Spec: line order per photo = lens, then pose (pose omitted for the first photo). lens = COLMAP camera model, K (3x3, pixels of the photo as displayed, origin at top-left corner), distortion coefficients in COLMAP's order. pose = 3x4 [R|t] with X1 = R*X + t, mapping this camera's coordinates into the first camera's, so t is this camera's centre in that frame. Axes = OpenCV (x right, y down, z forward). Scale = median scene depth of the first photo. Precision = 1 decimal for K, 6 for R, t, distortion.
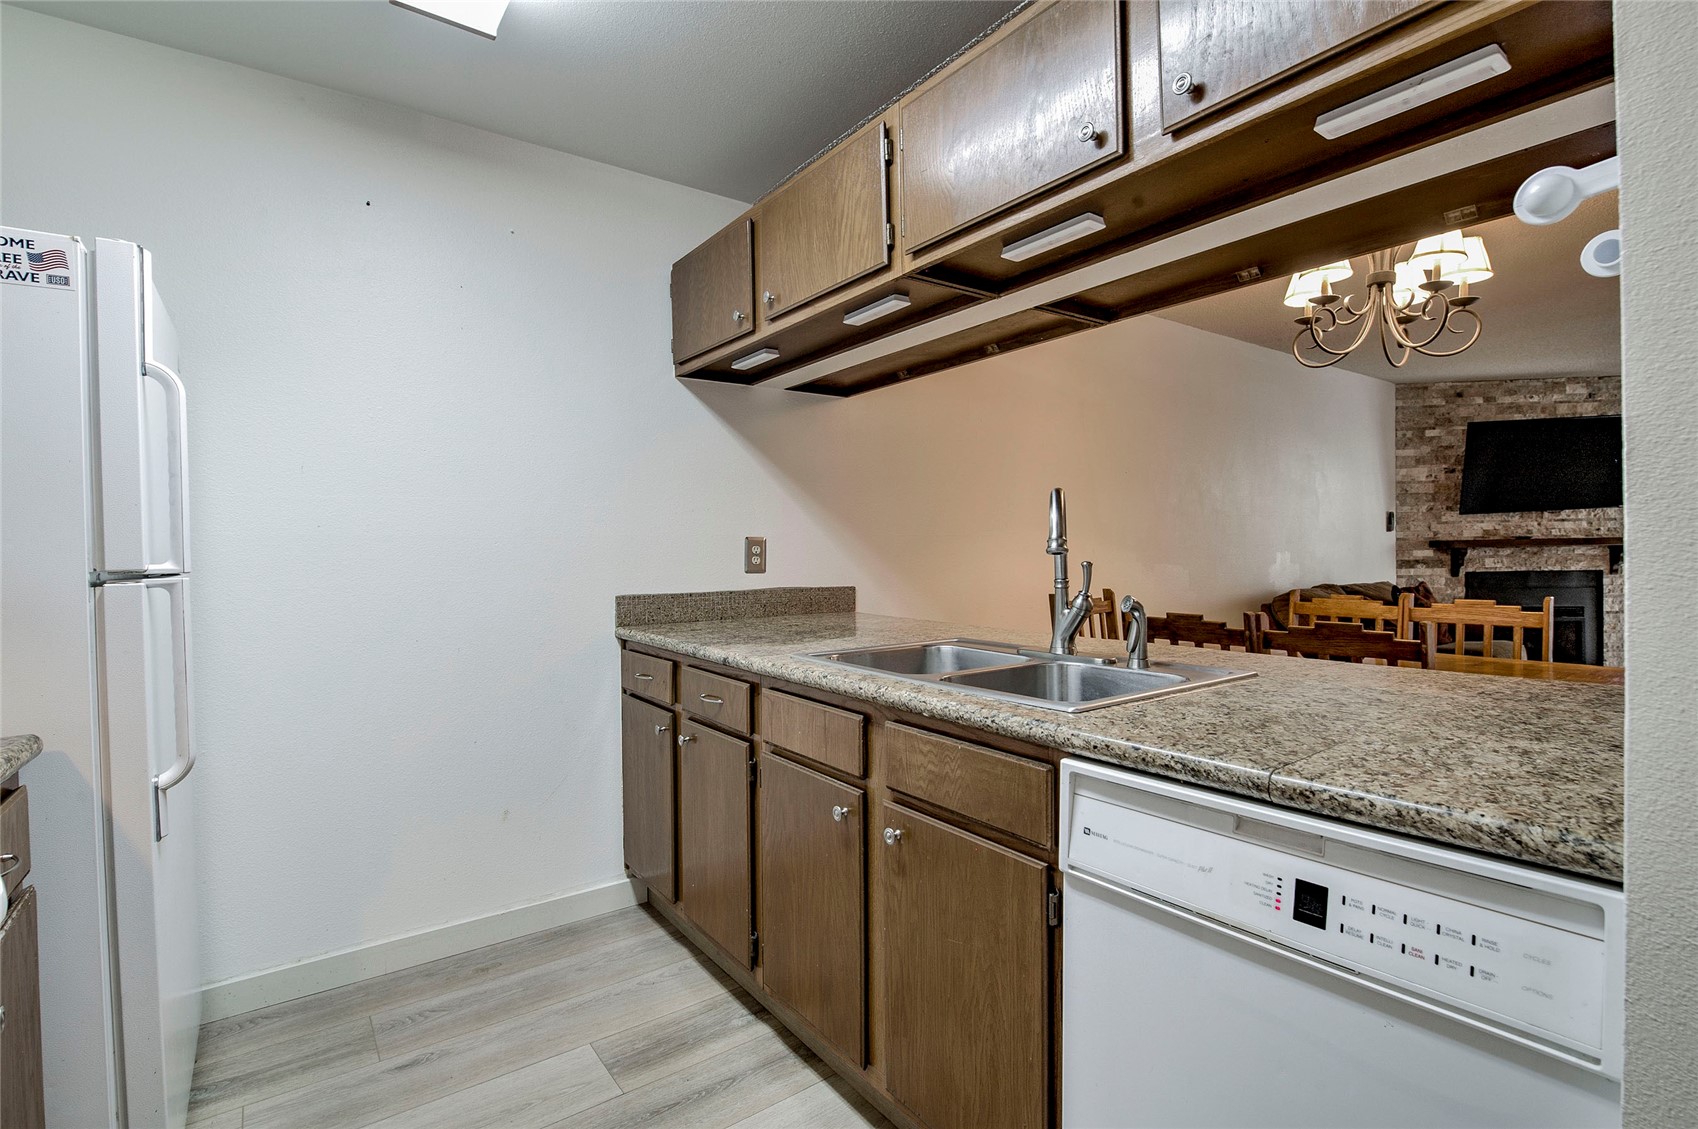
lens RADIAL K [[808.3, 0, 857.0], [0, 808.3, 560.9], [0, 0, 1]] dist [-0.008558, -0.003747]
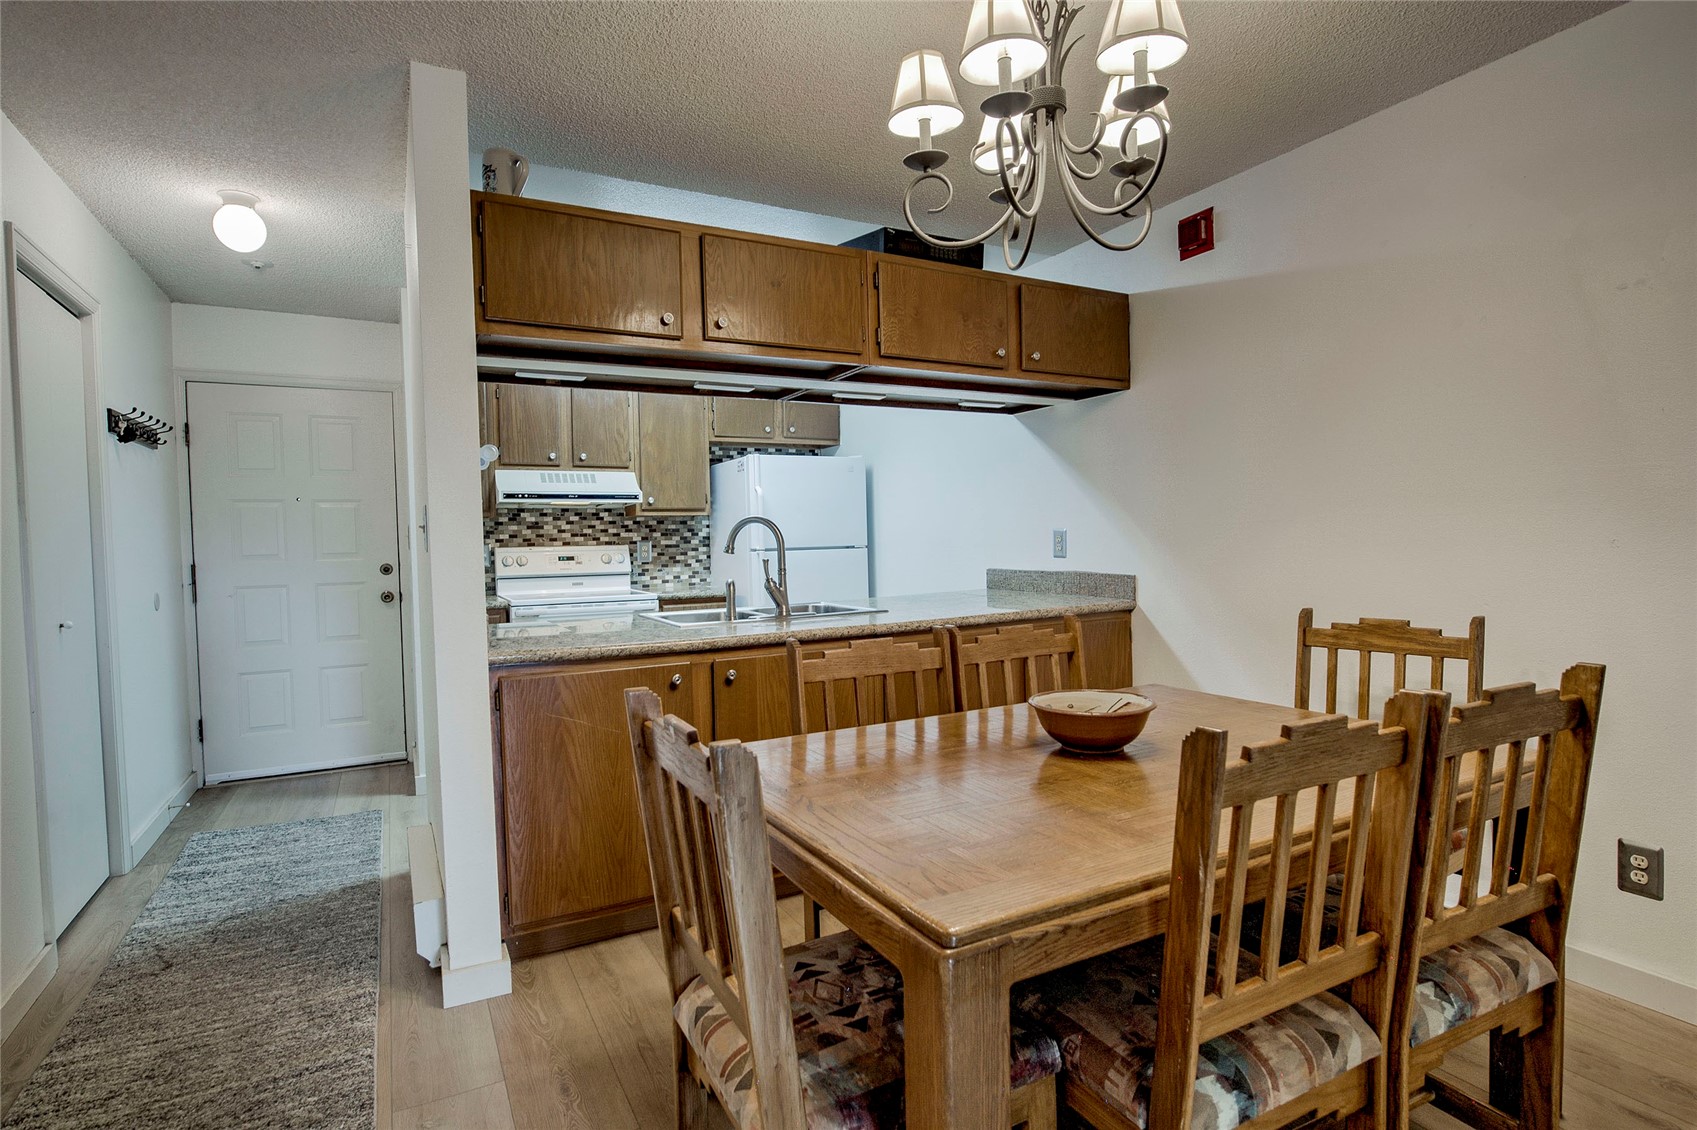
lens RADIAL K [[828.1, 0, 838.9], [0, 828.1, 565.2], [0, 0, 1]] dist [-0.015464, -0.000586]
pose [[-0.150701, 0.050673, -0.987280, 0.543496], [0.012021, 0.998706, 0.049425, -0.018739], [0.988506, -0.004420, -0.151116, 0.398526]]
